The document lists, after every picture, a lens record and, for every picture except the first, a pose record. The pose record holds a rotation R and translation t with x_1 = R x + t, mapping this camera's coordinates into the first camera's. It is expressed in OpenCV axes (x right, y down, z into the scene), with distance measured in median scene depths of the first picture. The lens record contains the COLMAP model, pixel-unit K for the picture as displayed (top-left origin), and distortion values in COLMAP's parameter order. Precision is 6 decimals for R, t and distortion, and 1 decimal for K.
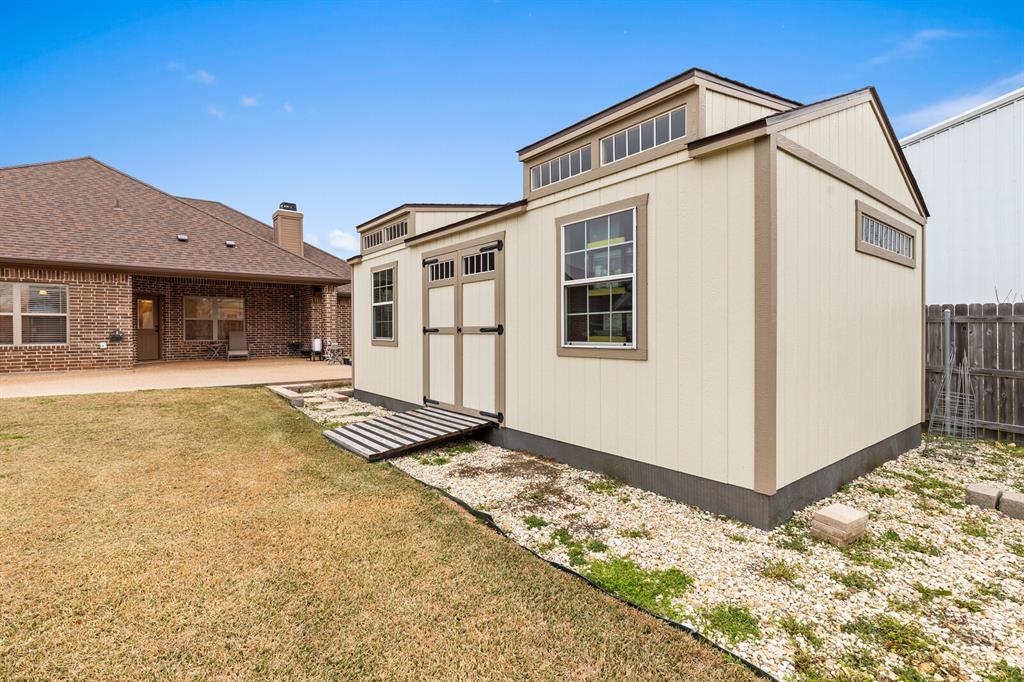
lens RADIAL K [[485.2, 0, 514.3], [0, 485.2, 335.0], [0, 0, 1]] dist [-0.000224, -0.001234]
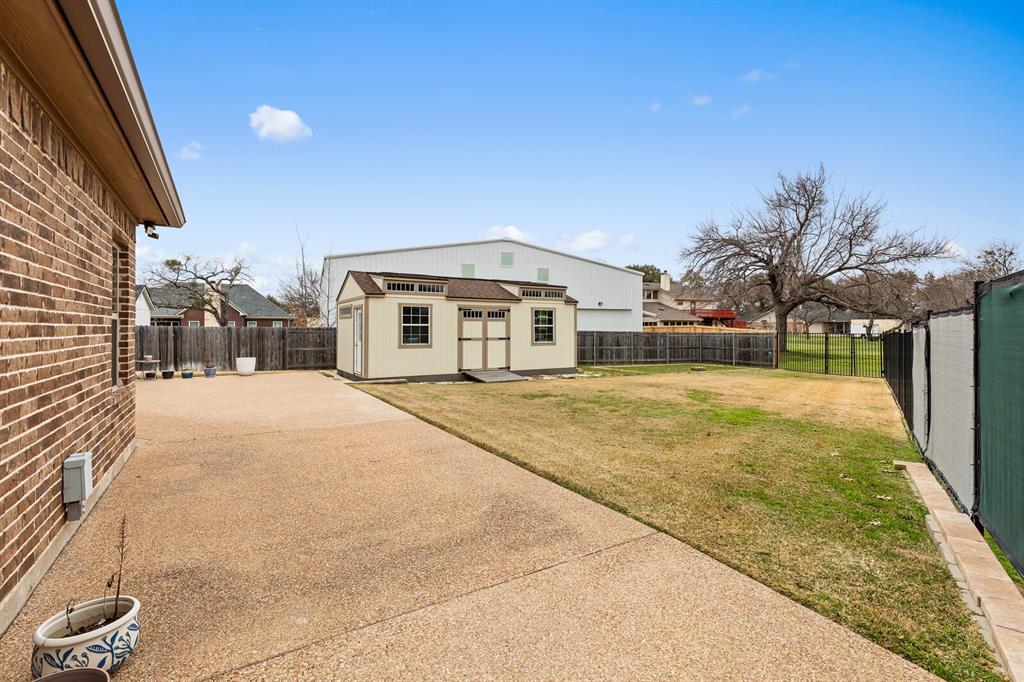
lens RADIAL K [[472.2, 0, 511.7], [0, 472.2, 335.3], [0, 0, 1]] dist [0.008654, -0.002050]
pose [[0.126832, -0.010541, 0.991868, -2.641784], [0.003948, 0.999941, 0.010122, -0.054677], [-0.991916, 0.002633, 0.126866, 0.551522]]
